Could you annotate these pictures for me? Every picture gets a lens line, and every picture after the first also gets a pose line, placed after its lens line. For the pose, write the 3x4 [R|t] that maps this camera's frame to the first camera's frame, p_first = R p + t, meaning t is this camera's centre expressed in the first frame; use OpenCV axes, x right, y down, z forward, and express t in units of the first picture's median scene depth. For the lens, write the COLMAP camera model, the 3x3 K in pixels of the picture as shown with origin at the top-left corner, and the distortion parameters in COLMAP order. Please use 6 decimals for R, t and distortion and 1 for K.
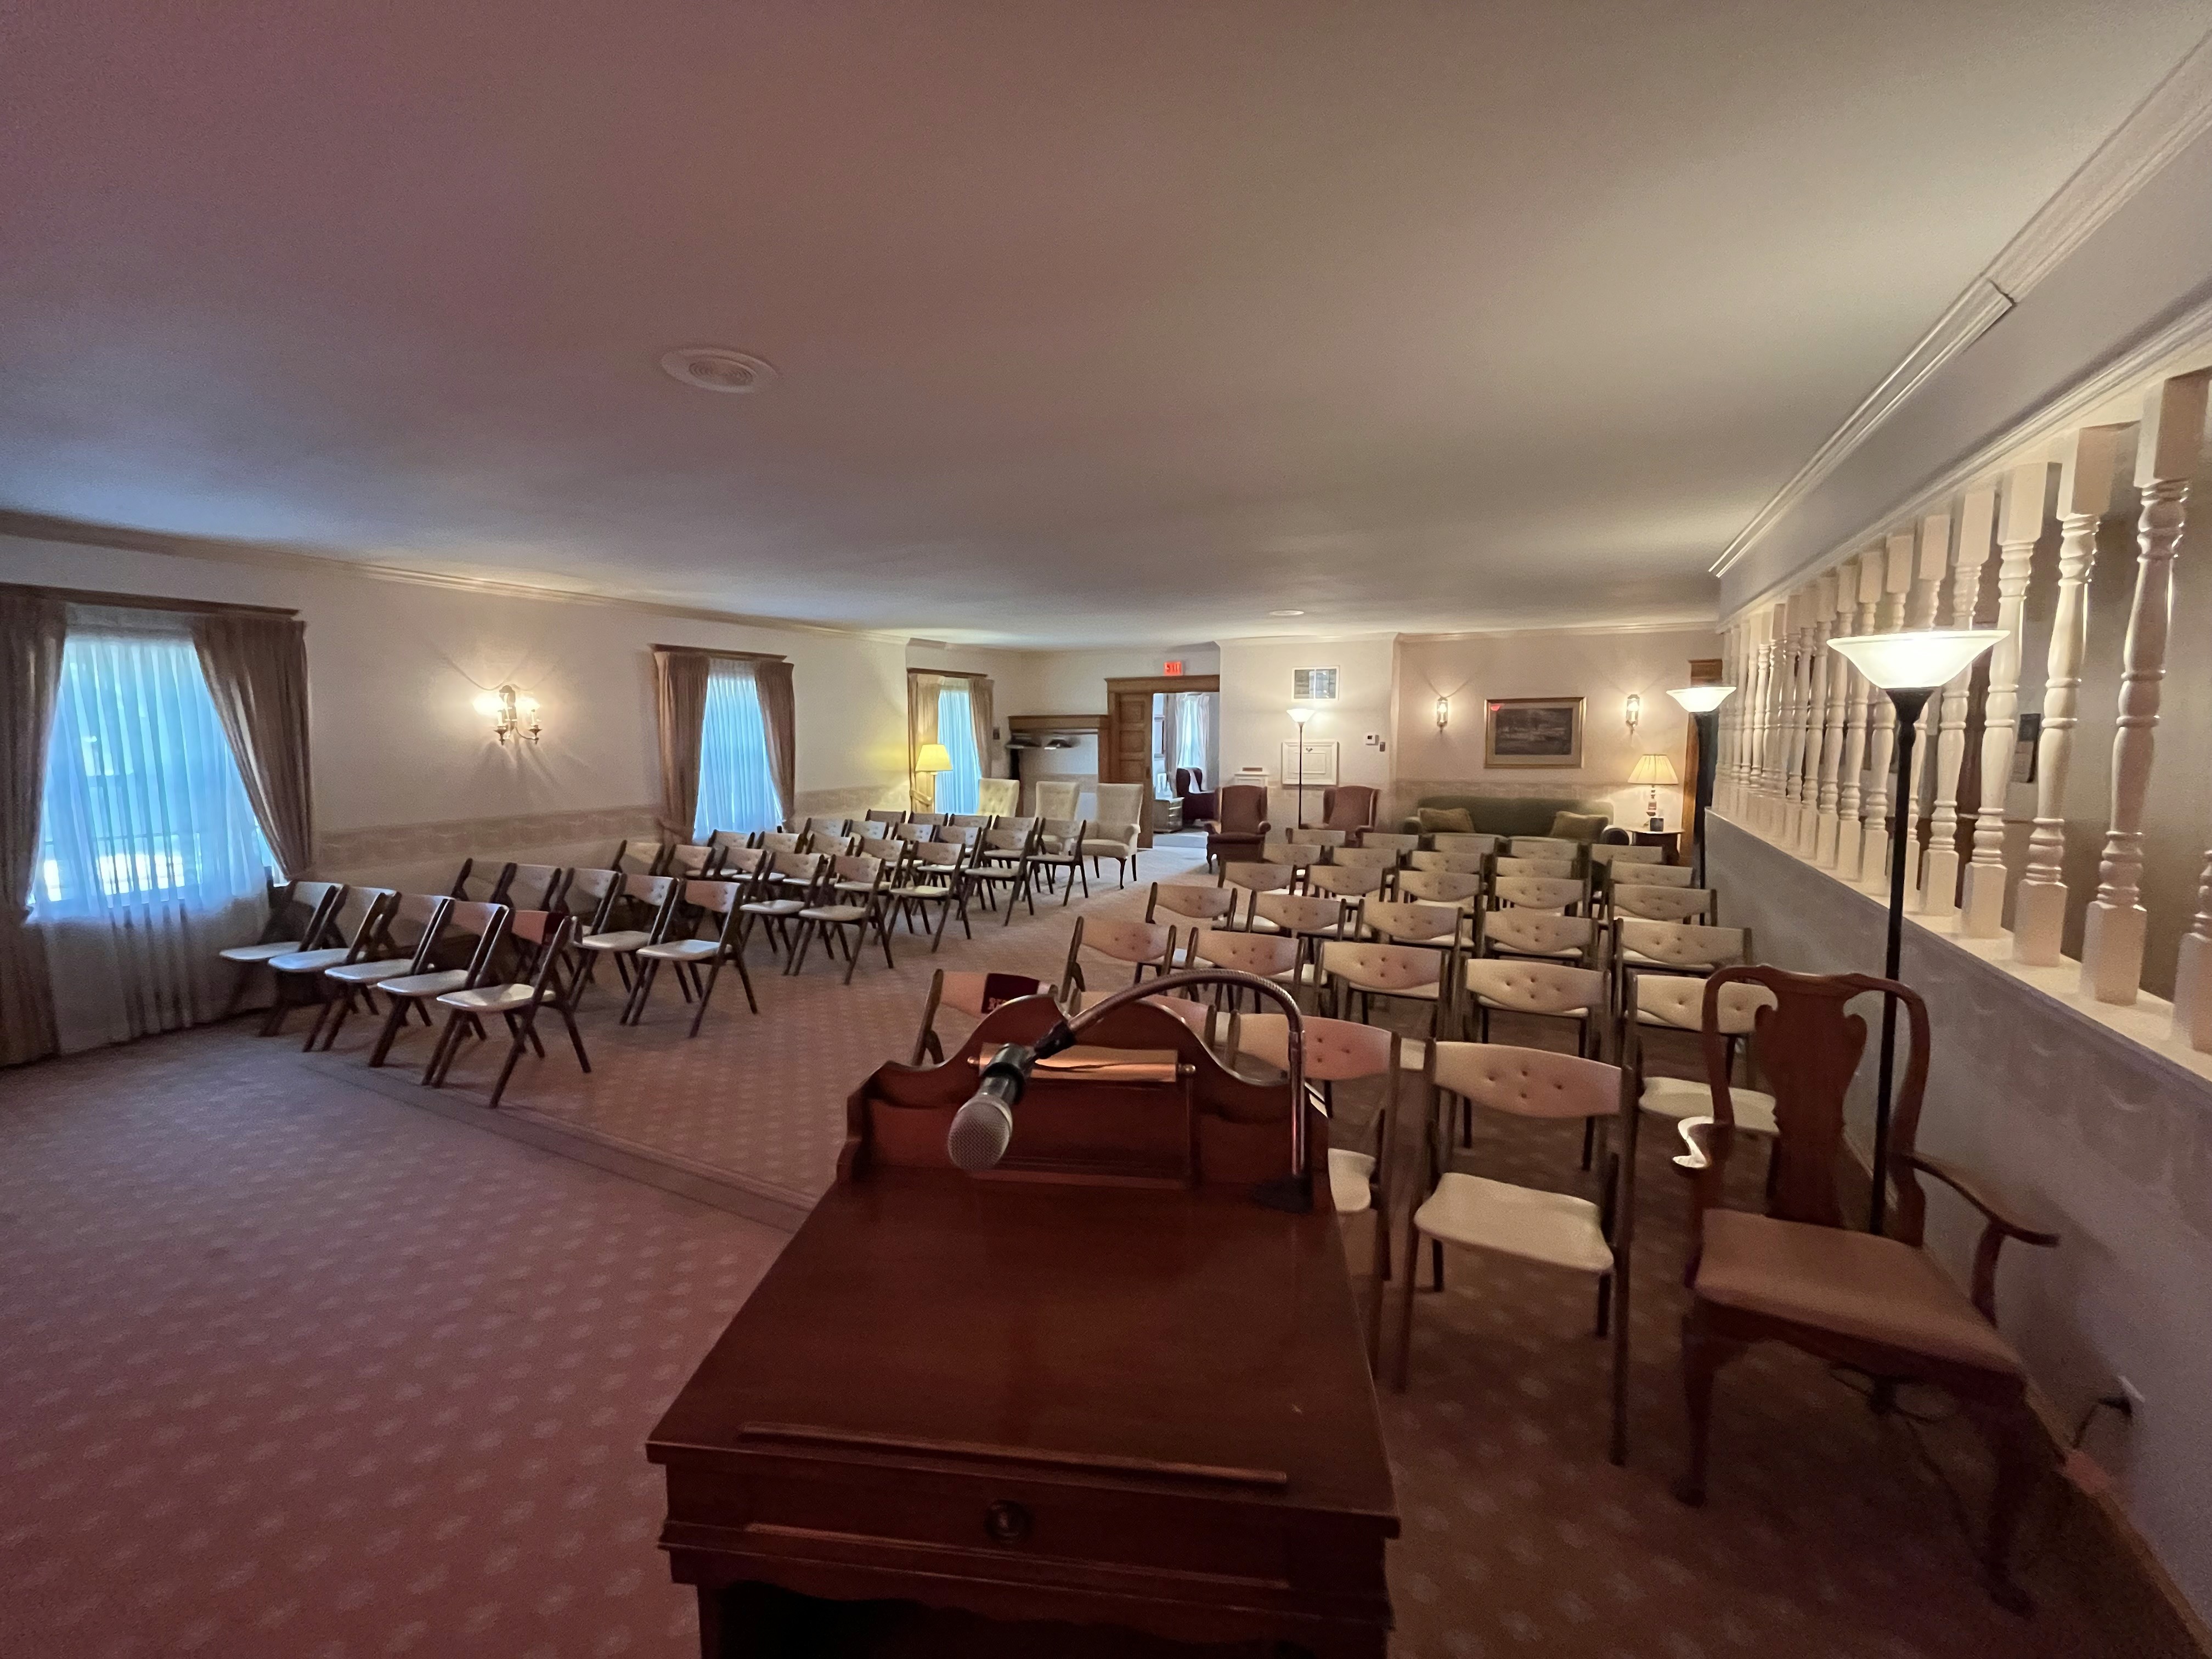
lens RADIAL K [[896.8, 0, 1106.0], [0, 896.8, 829.5], [0, 0, 1]] dist [-0.001489, 0.000305]
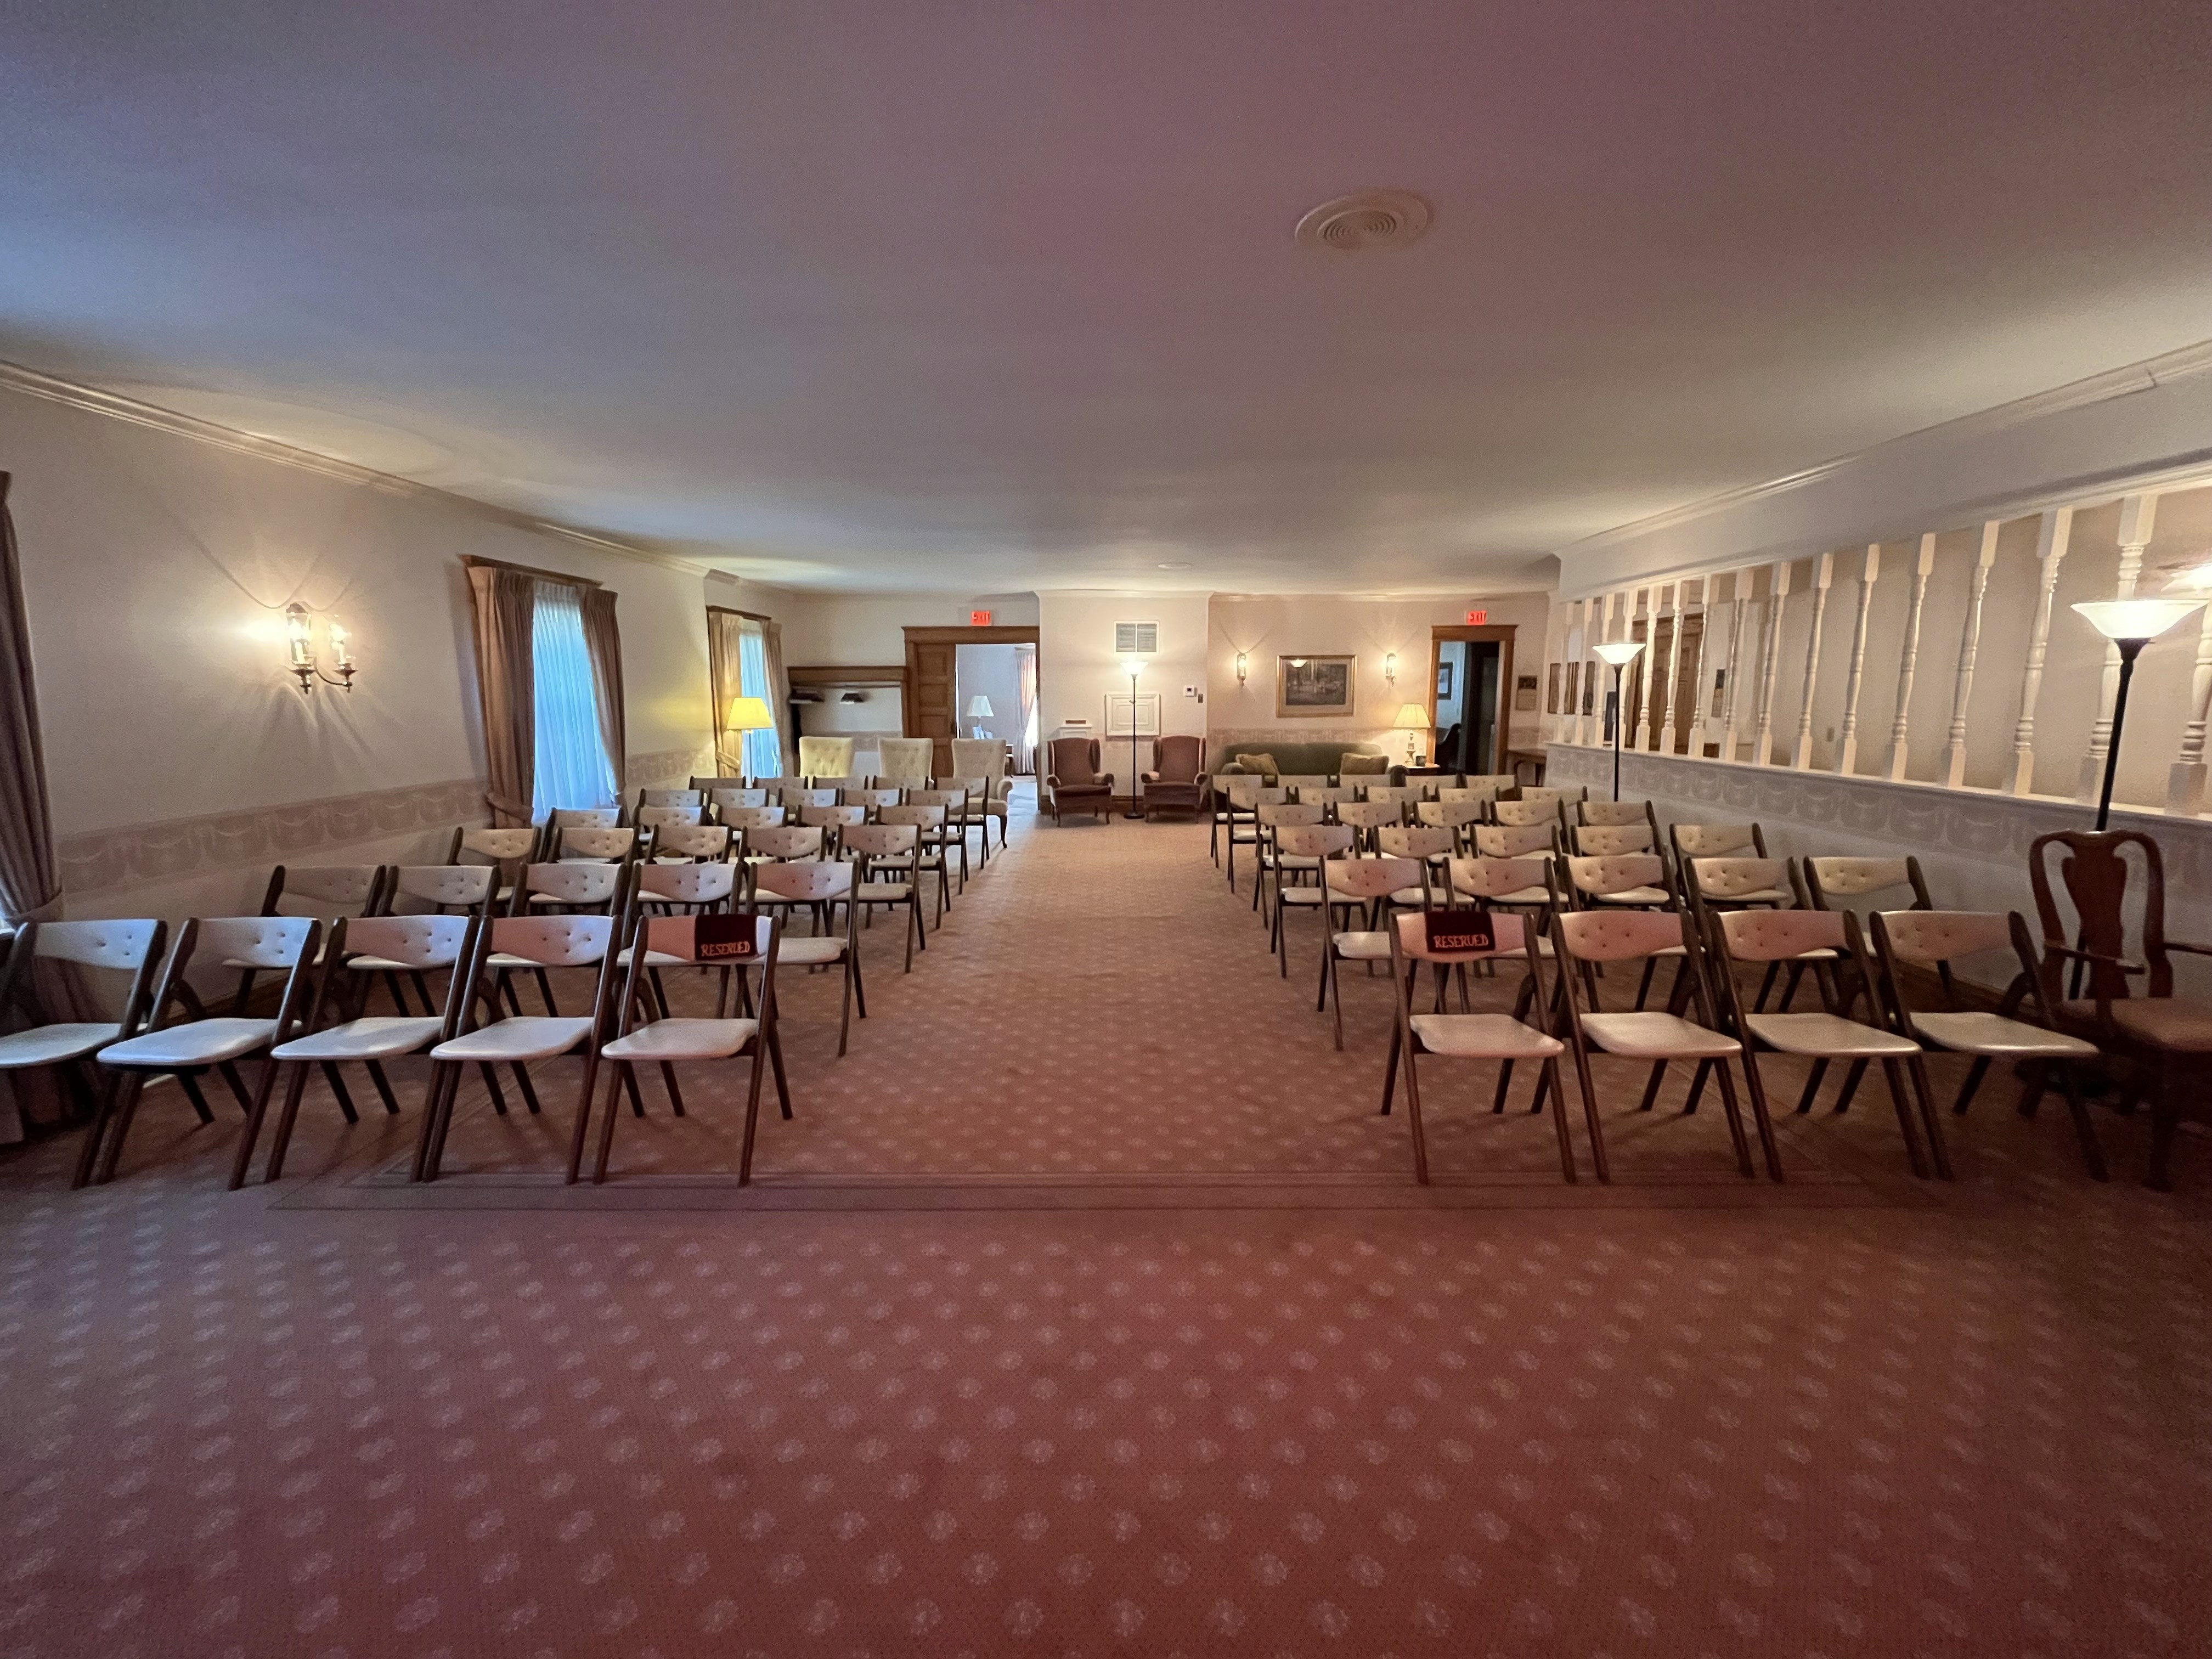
lens RADIAL K [[896.8, 0, 1106.0], [0, 896.8, 829.5], [0, 0, 1]] dist [-0.001489, 0.000305]
pose [[0.896097, -0.067432, 0.438706, -0.279983], [0.047798, 0.997305, 0.055660, -0.001419], [-0.441277, -0.028907, 0.896905, 0.087770]]
